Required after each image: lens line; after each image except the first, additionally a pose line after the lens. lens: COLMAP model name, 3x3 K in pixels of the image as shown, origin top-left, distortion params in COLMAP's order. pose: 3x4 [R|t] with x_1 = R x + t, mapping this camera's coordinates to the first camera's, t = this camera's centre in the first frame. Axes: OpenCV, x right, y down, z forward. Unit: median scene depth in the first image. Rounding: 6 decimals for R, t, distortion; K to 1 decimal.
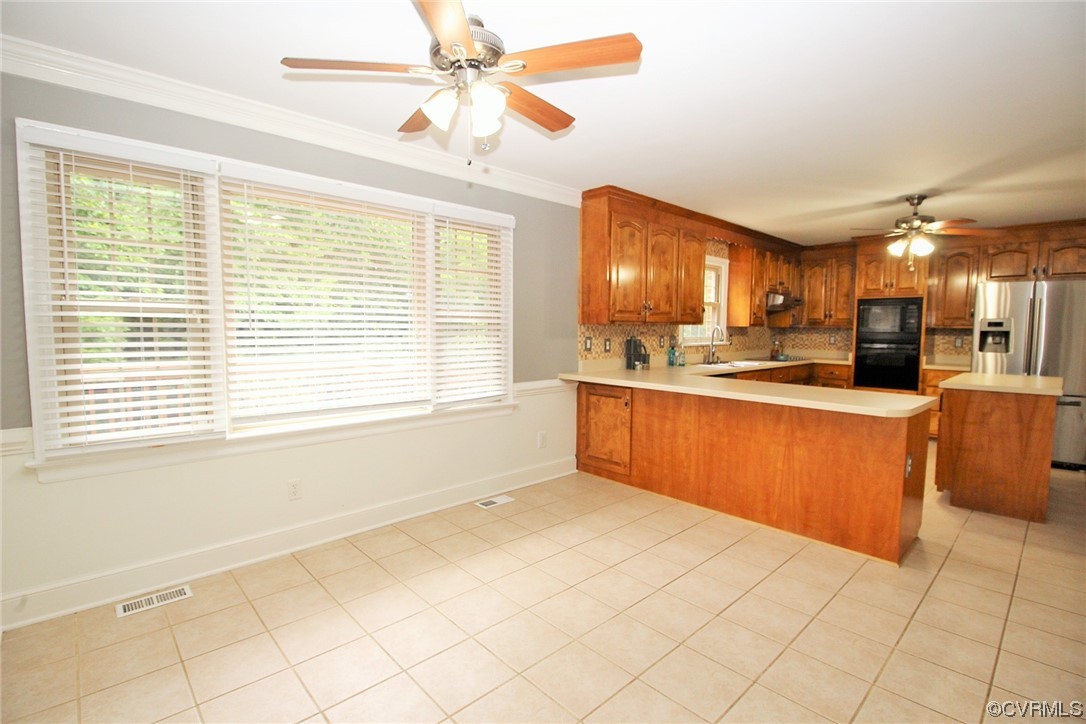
lens RADIAL K [[504.0, 0, 538.9], [0, 504.0, 364.2], [0, 0, 1]] dist [-0.009973, -0.007950]
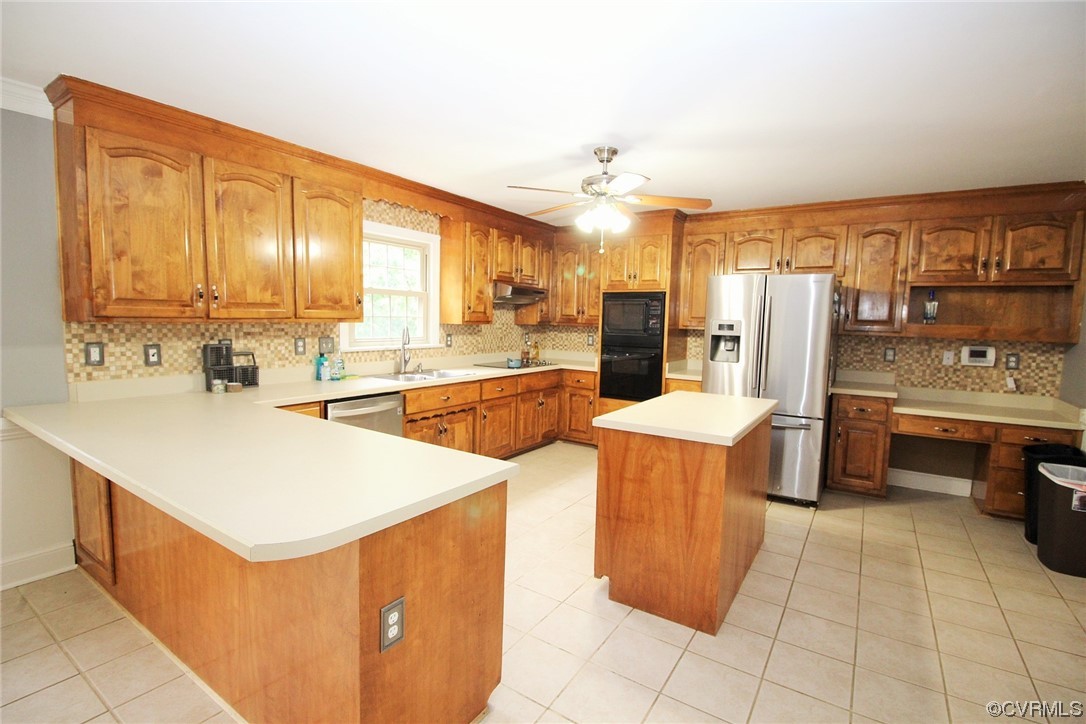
lens RADIAL K [[504.0, 0, 540.6], [0, 504.0, 362.5], [0, 0, 1]] dist [-0.009973, -0.007950]
pose [[0.972429, -0.003744, 0.233170, 0.422175], [-0.000443, 0.999840, 0.017901, -0.036224], [-0.233200, -0.017511, 0.972271, 0.266567]]
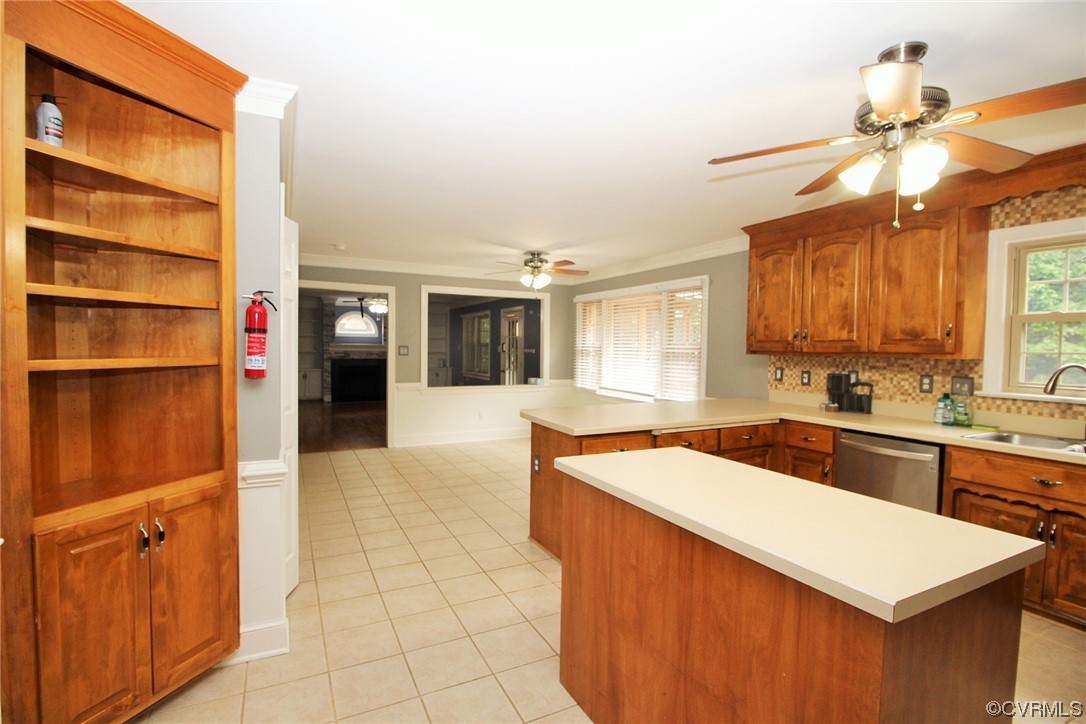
lens RADIAL K [[504.0, 0, 537.8], [0, 504.0, 366.2], [0, 0, 1]] dist [-0.009973, -0.007950]
pose [[-0.288816, 0.027022, -0.957003, 1.062423], [-0.087504, 0.994673, 0.054494, -0.060701], [0.953377, 0.099481, -0.284913, 0.731743]]
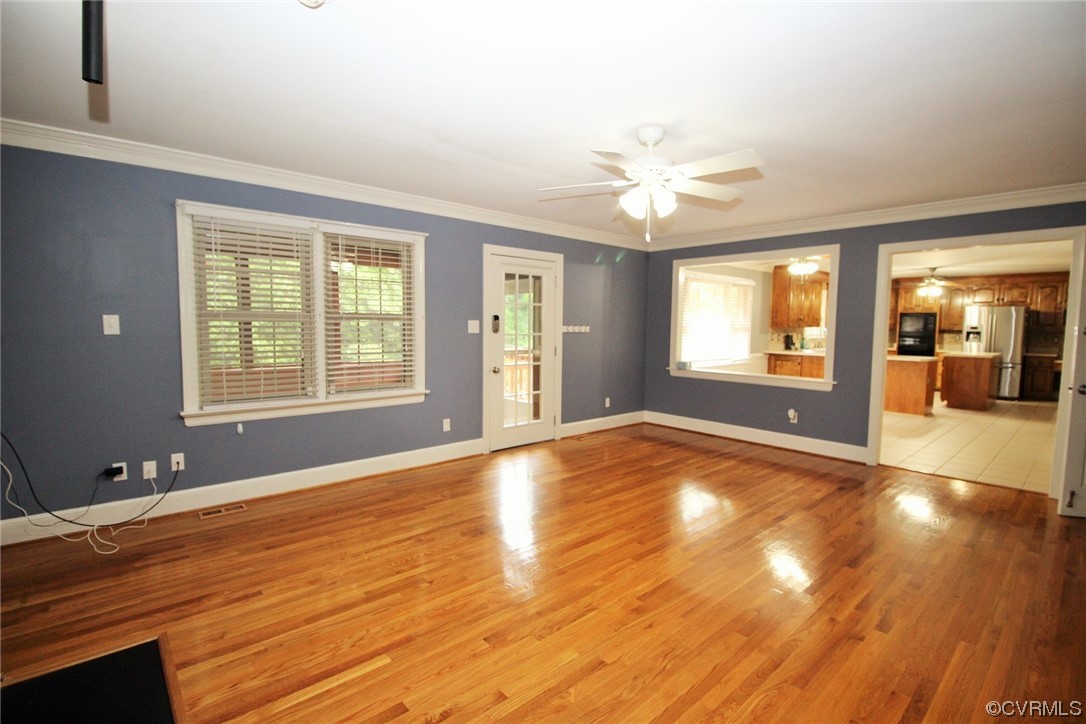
lens RADIAL K [[504.0, 0, 540.7], [0, 504.0, 359.9], [0, 0, 1]] dist [-0.009973, -0.007950]
pose [[0.999619, 0.005489, -0.027036, -0.715650], [-0.005601, 0.999976, -0.004091, 0.061479], [0.027013, 0.004240, 0.999626, -0.981322]]
